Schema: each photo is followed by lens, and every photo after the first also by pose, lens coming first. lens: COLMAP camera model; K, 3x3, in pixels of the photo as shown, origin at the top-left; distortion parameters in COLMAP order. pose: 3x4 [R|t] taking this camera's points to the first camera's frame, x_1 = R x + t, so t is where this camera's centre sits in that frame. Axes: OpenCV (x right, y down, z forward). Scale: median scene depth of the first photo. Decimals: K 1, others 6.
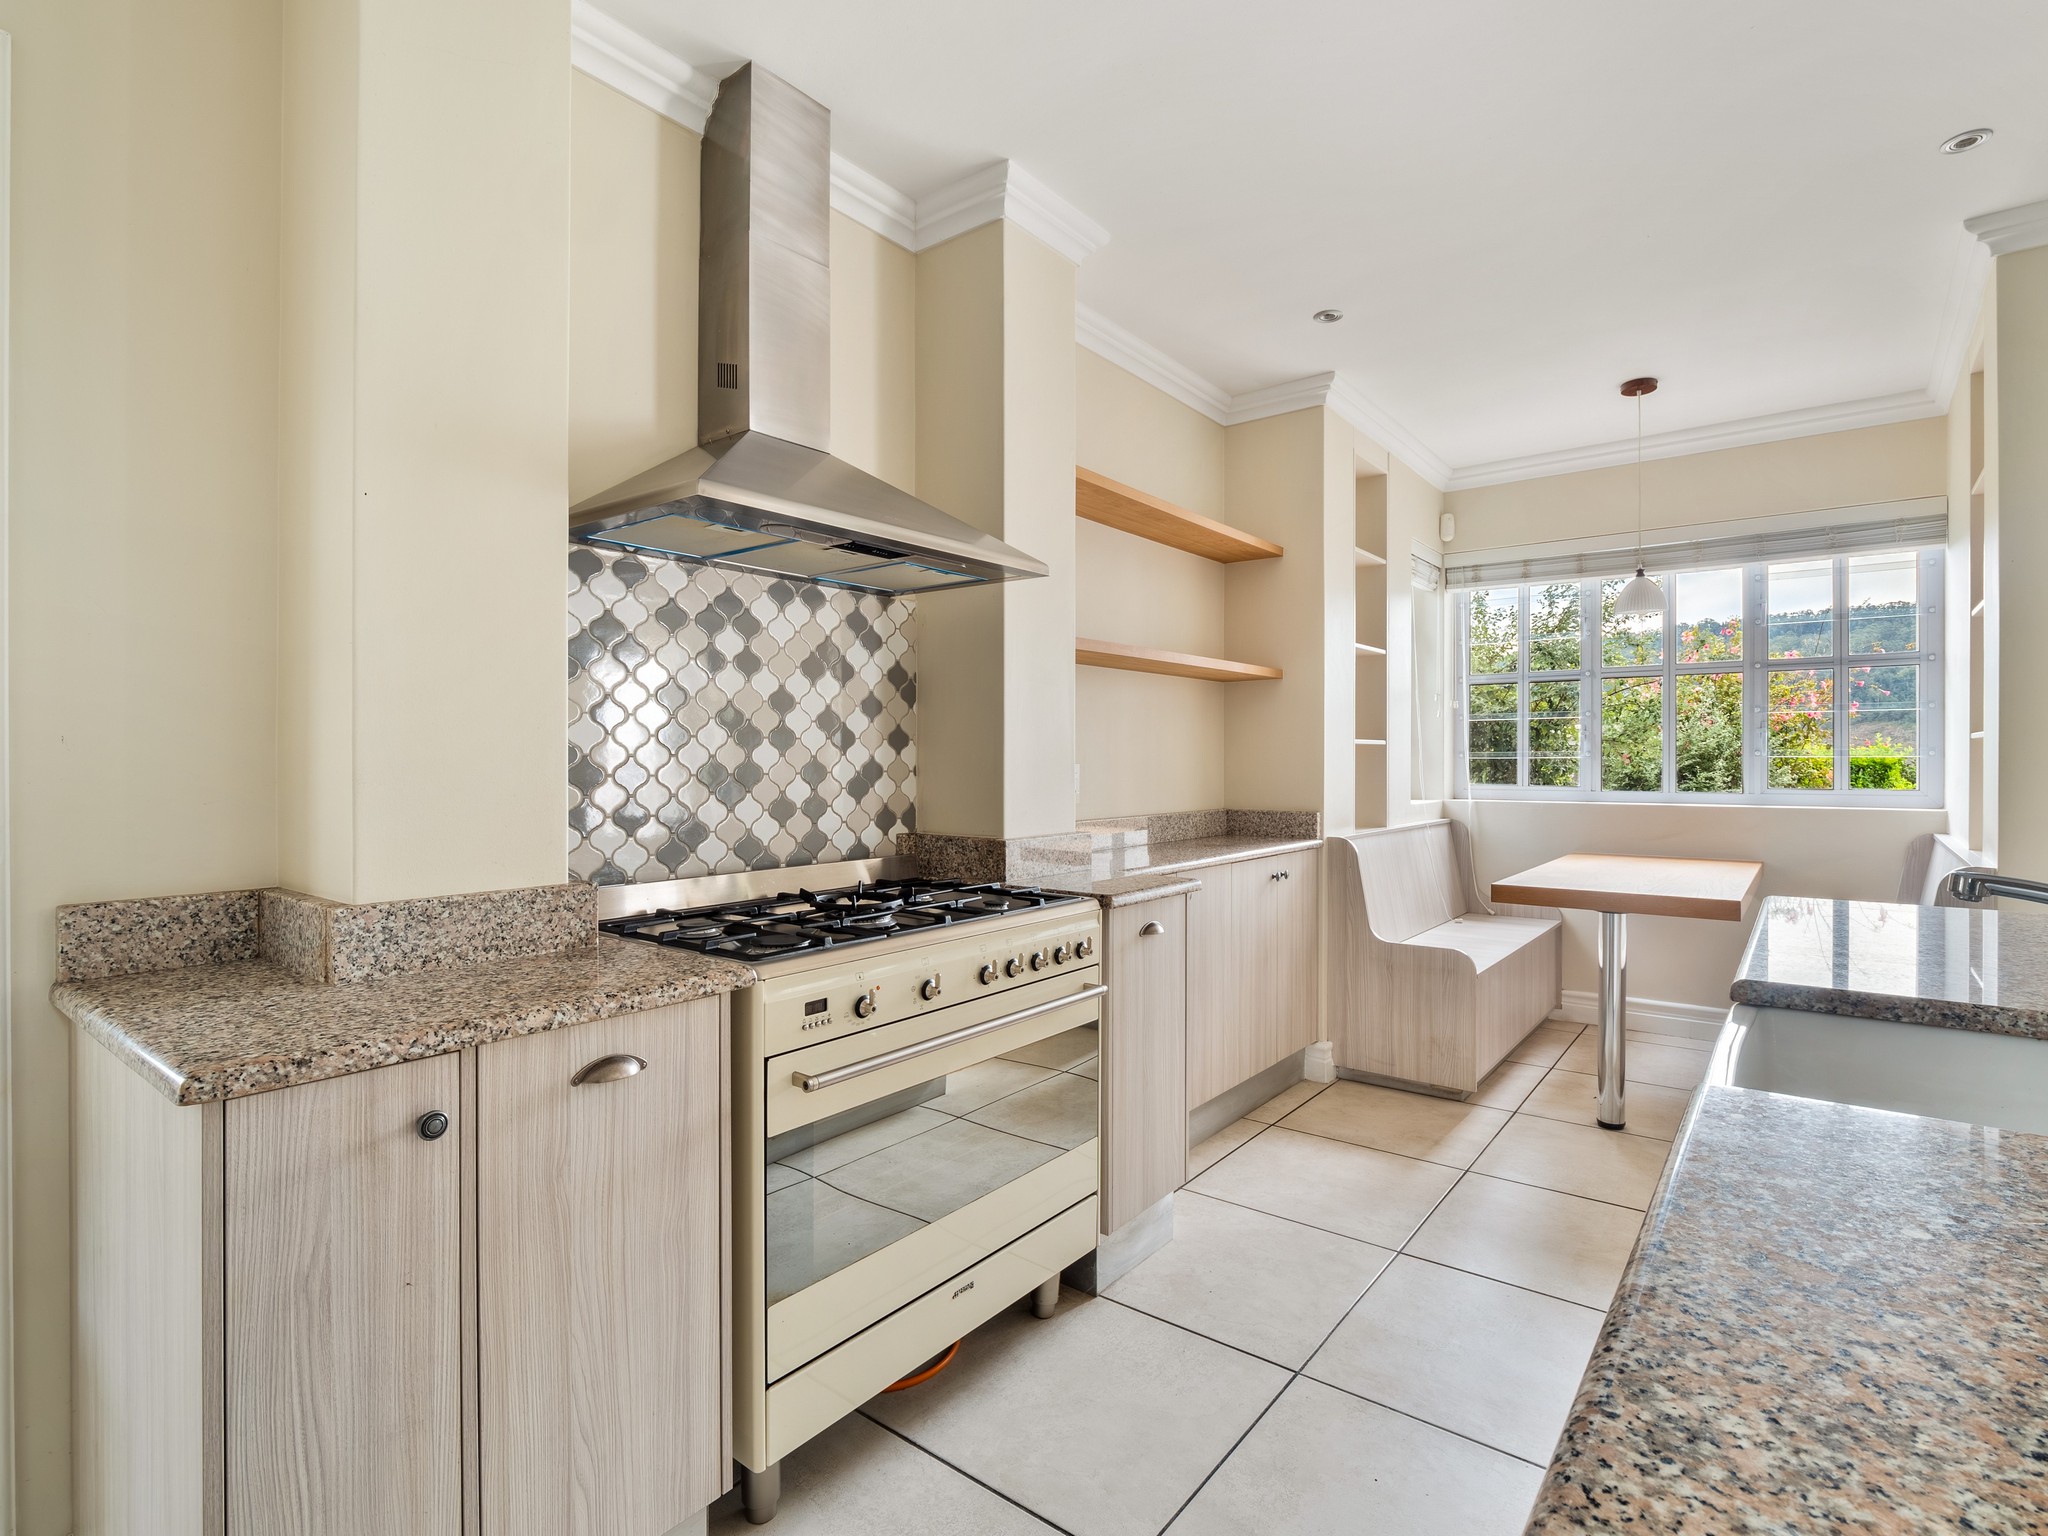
lens RADIAL K [[1012.0, 0, 1030.2], [0, 1012.0, 761.6], [0, 0, 1]] dist [-0.009568, -0.001530]
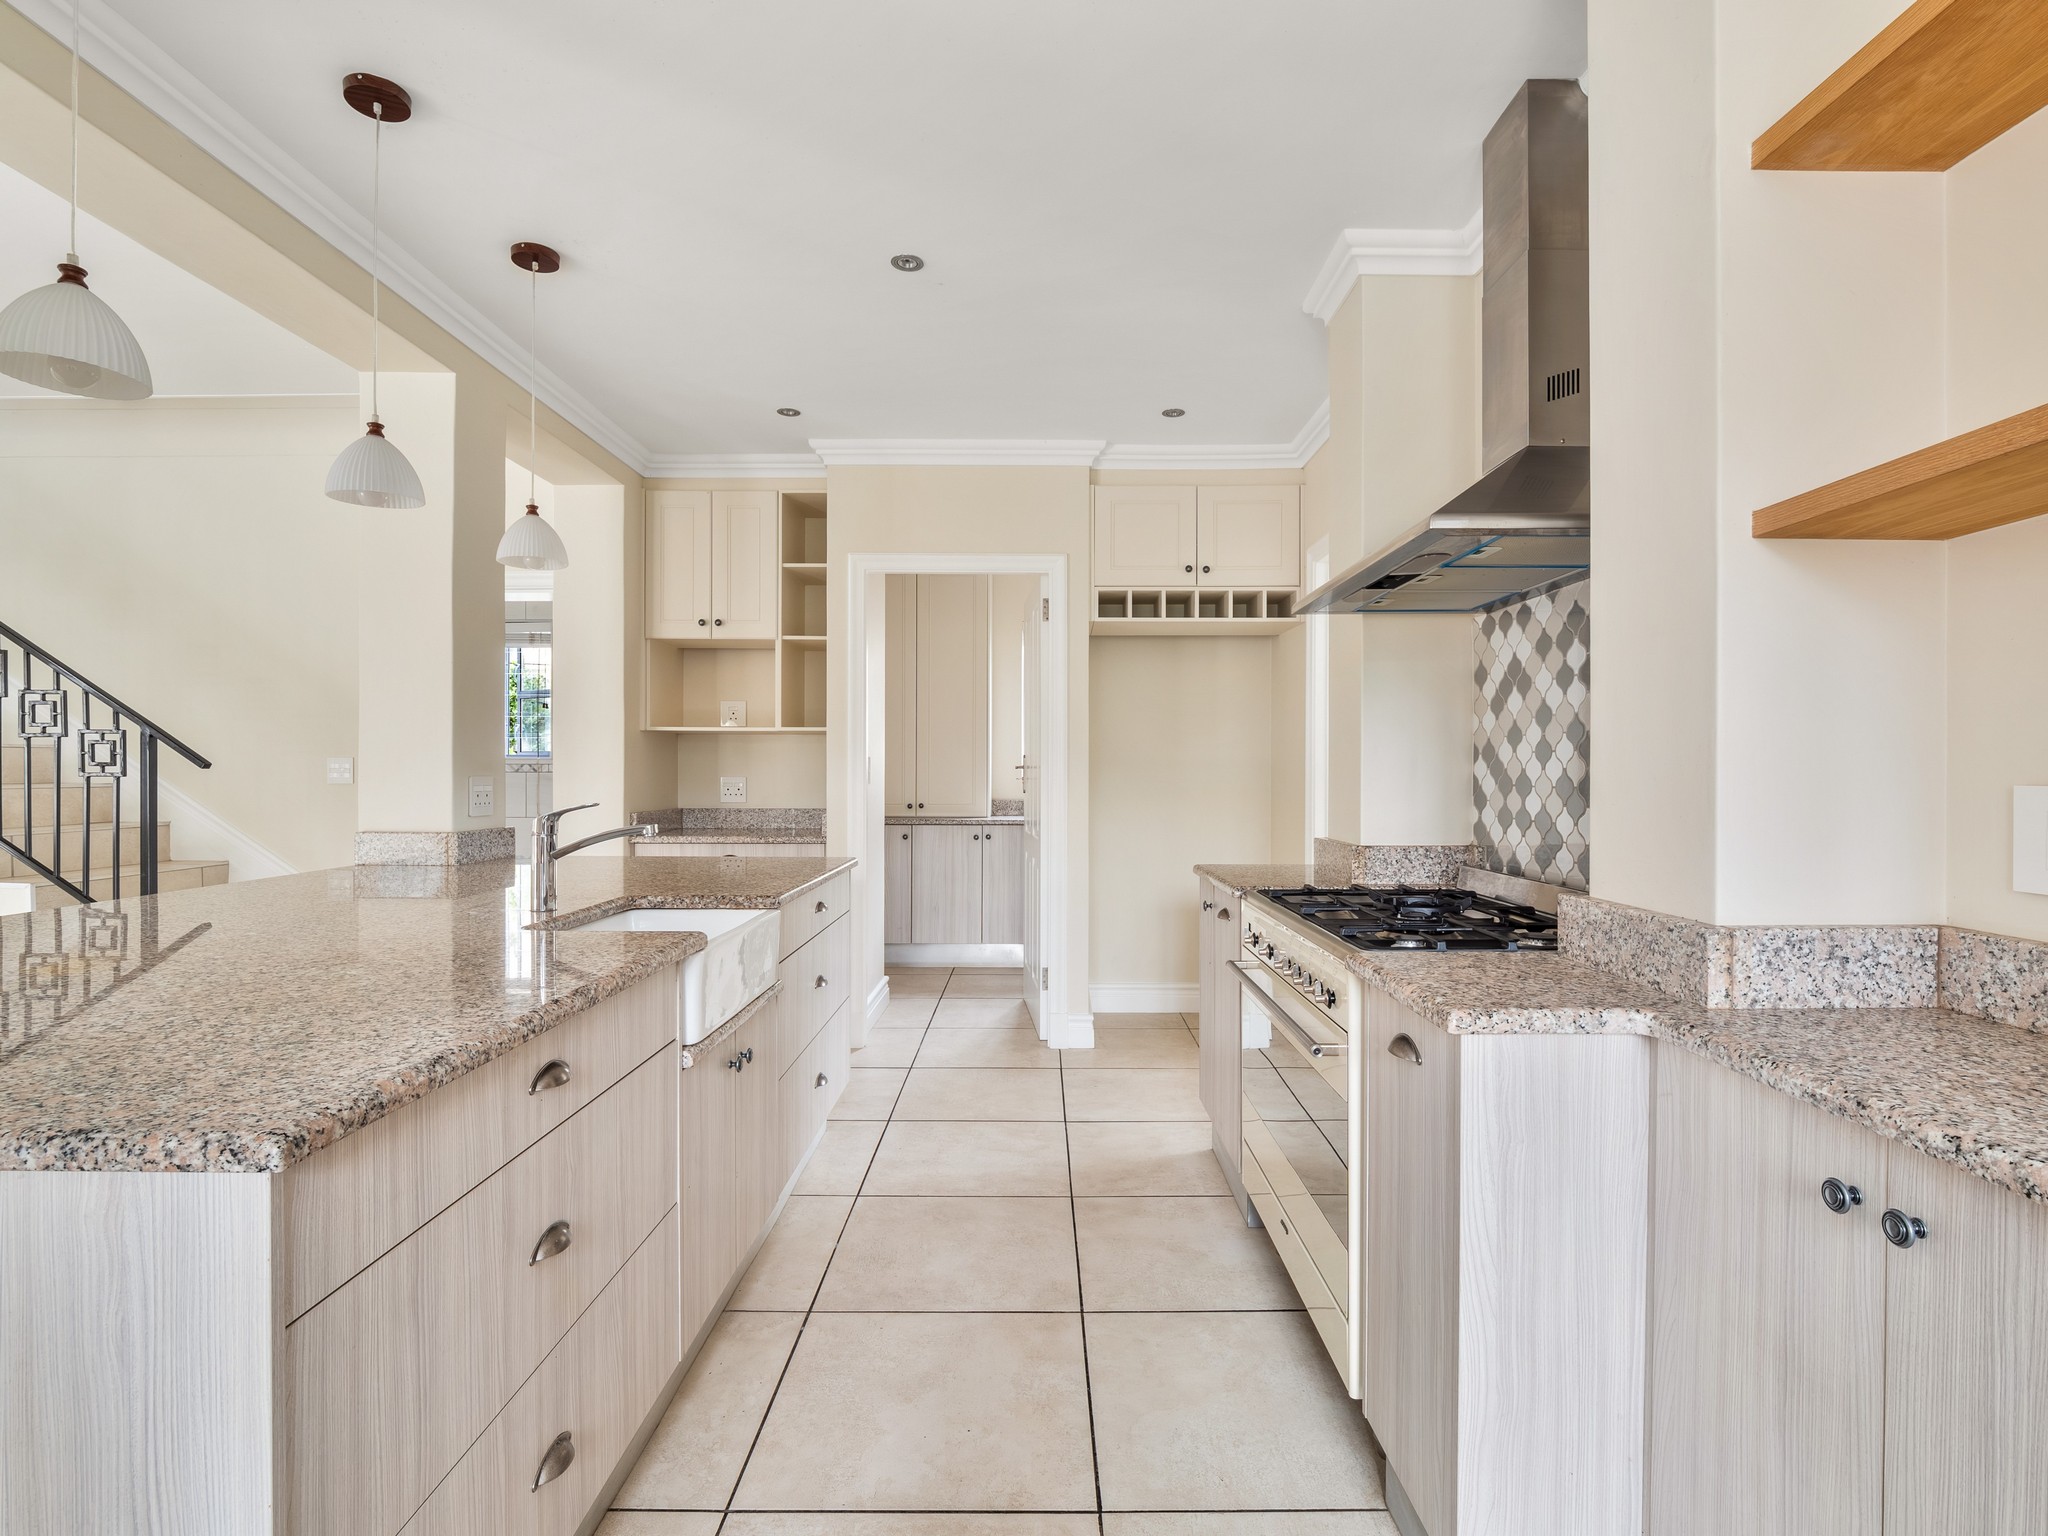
lens RADIAL K [[1012.0, 0, 1020.6], [0, 1012.0, 770.1], [0, 0, 1]] dist [-0.009568, -0.001530]
pose [[-0.782883, 0.000913, -0.622168, 0.457104], [0.001611, 0.999999, -0.000559, -0.003339], [0.622167, -0.001440, -0.782883, 0.876373]]
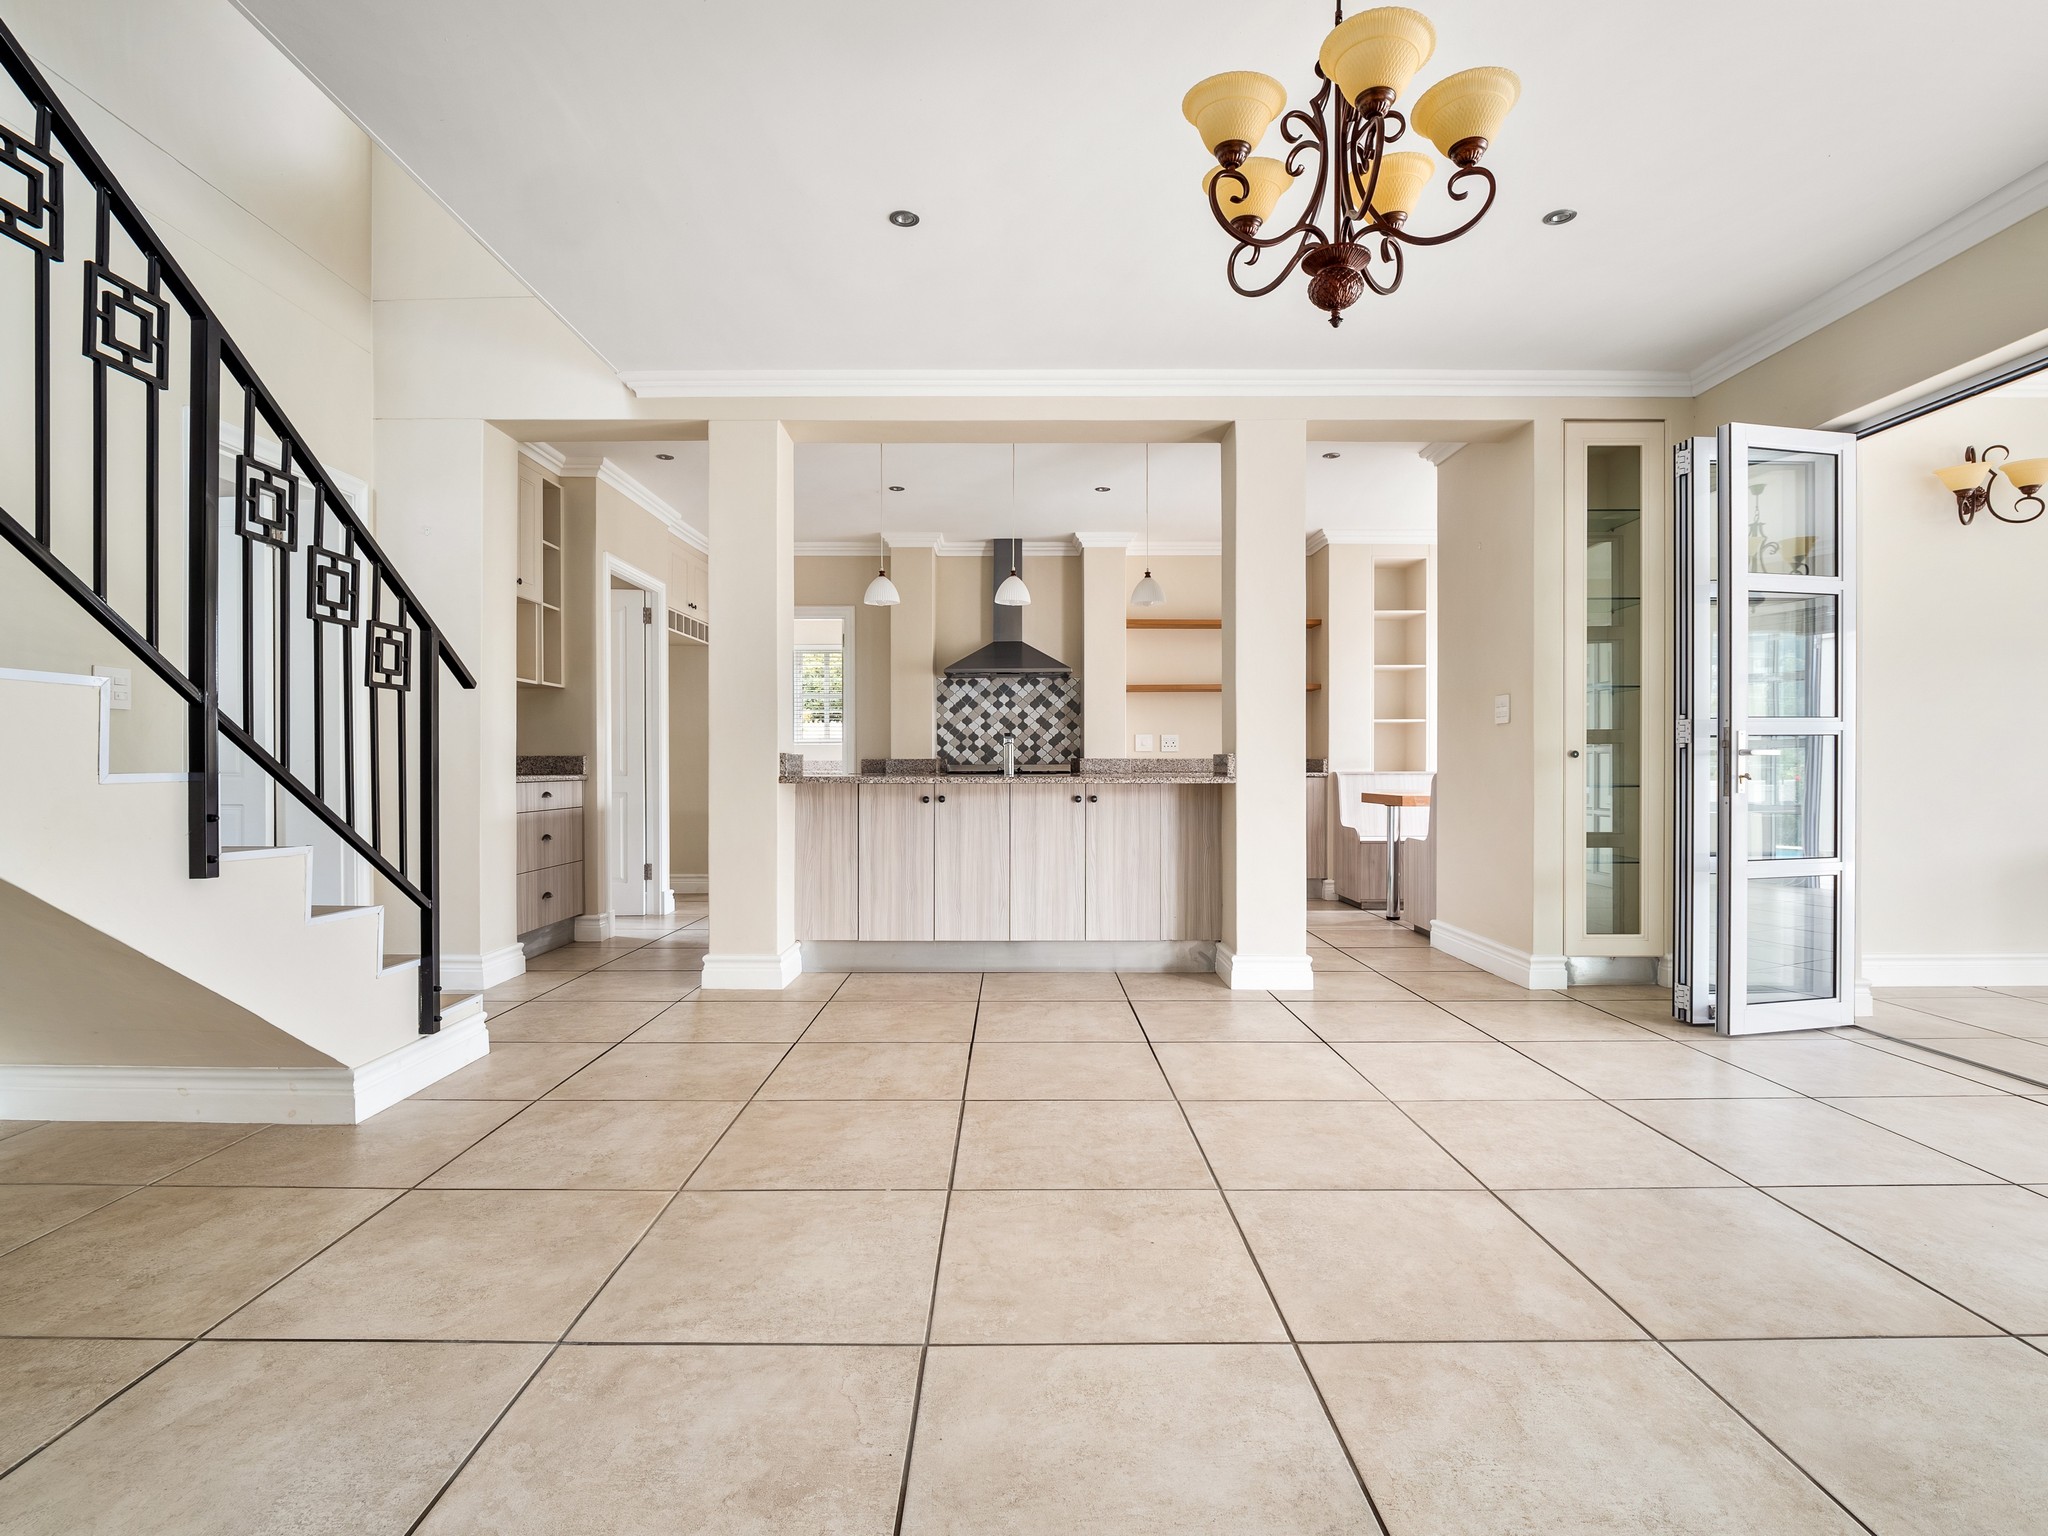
lens RADIAL K [[1012.0, 0, 1020.7], [0, 1012.0, 766.8], [0, 0, 1]] dist [-0.009568, -0.001530]
pose [[0.623286, 0.002931, -0.781988, 1.486638], [0.001134, 0.999989, 0.004652, 0.059500], [0.781993, -0.003786, 0.623276, -0.675630]]
